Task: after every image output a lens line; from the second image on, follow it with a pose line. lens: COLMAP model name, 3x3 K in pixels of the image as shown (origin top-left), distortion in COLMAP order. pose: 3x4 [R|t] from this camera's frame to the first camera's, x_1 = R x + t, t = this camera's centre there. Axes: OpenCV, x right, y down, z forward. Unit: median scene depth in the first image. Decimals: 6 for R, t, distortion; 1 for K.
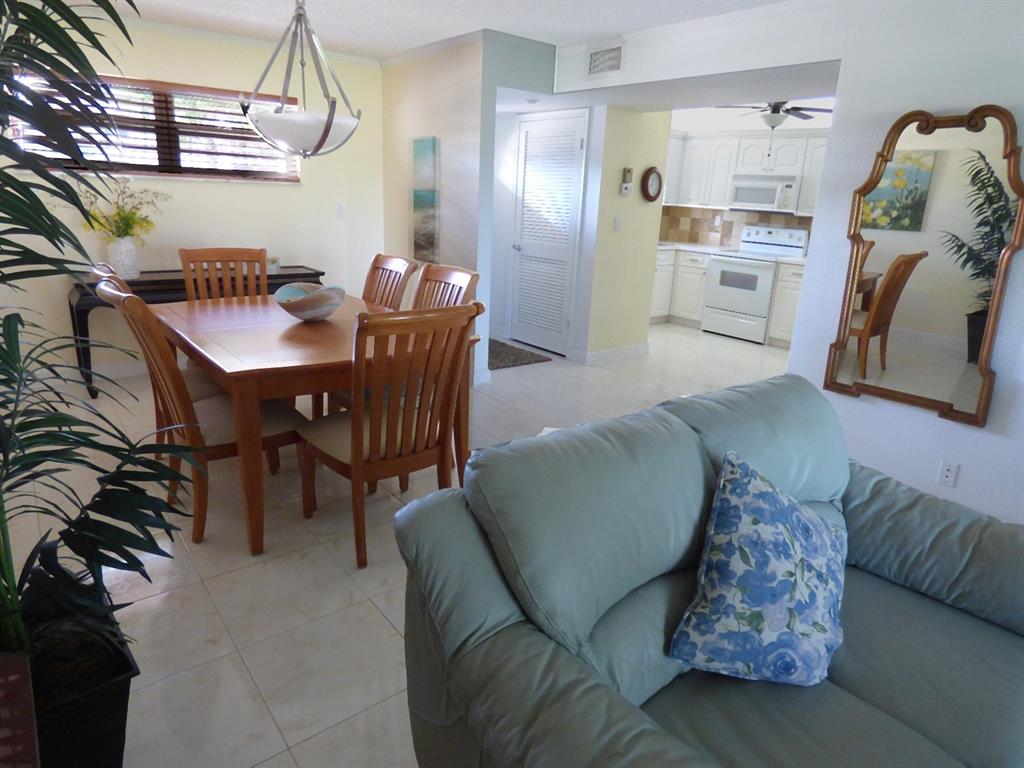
lens RADIAL K [[624.5, 0, 514.1], [0, 624.5, 372.3], [0, 0, 1]] dist [-0.004978, 0.000107]
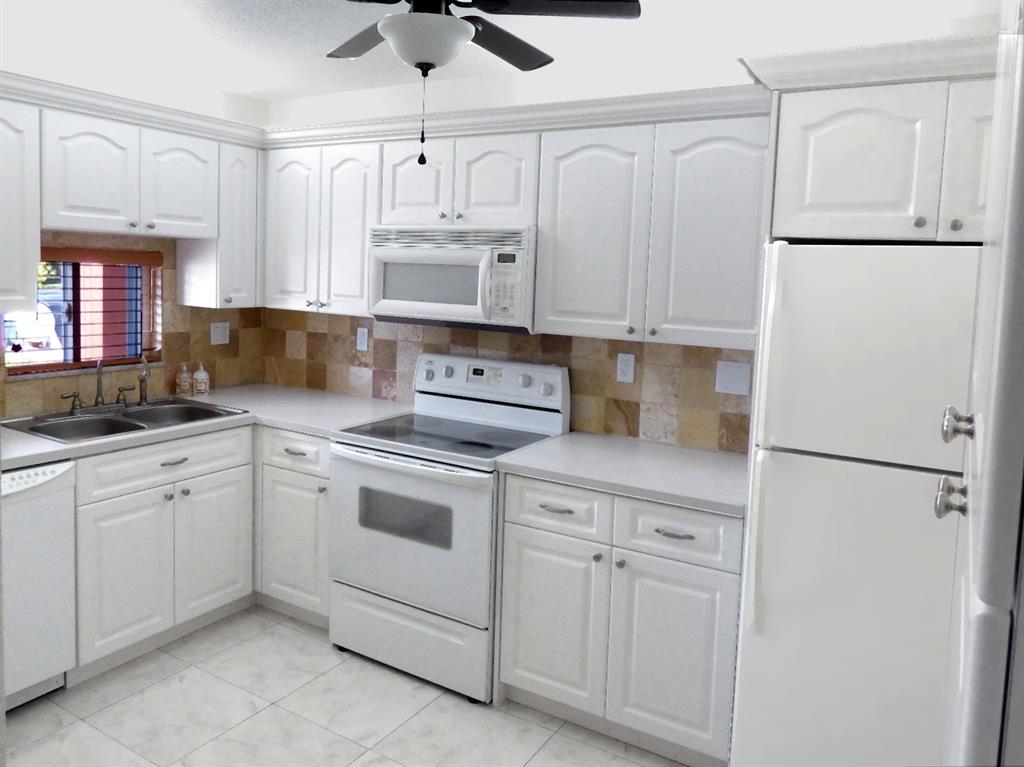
lens RADIAL K [[760.0, 0, 467.9], [0, 760.0, 334.6], [0, 0, 1]] dist [-0.006067, -0.001532]
pose [[0.949394, -0.044790, 0.310878, 0.258580], [0.101726, 0.980278, -0.169429, -0.168021], [-0.297158, 0.192479, 0.935227, 0.555463]]
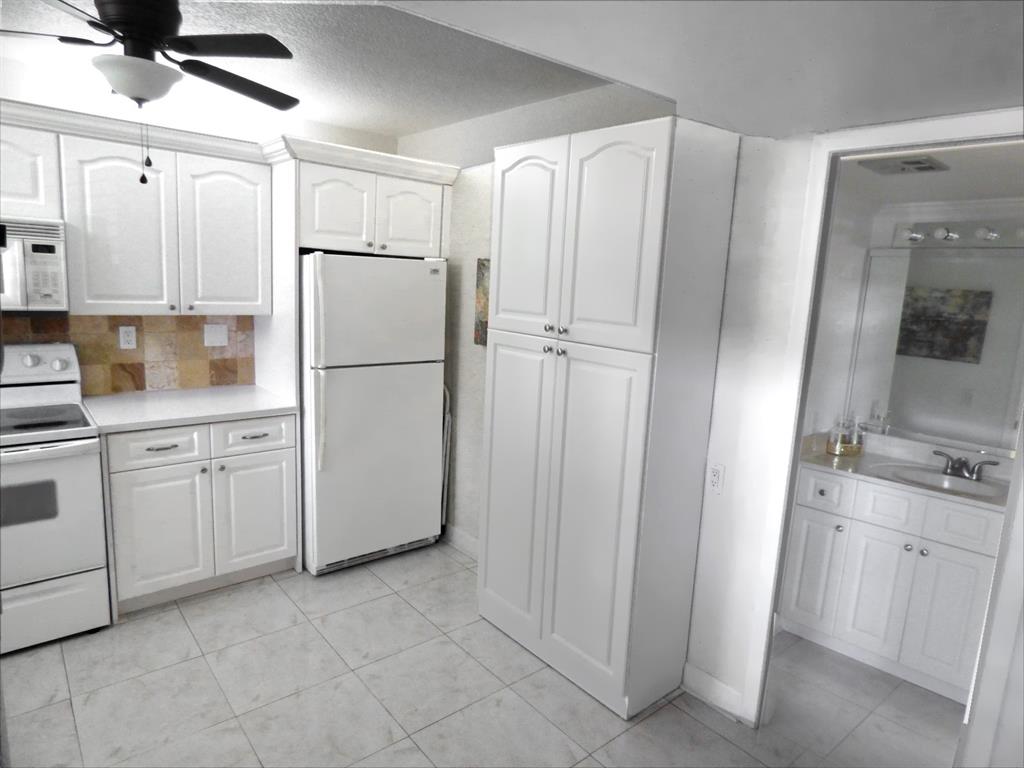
lens RADIAL K [[624.5, 0, 514.1], [0, 624.5, 372.3], [0, 0, 1]] dist [-0.004978, 0.000107]
pose [[-0.020385, -0.206704, 0.978191, 0.024597], [0.227237, 0.951831, 0.205869, -0.220429], [-0.973626, 0.226478, 0.027567, 0.665006]]
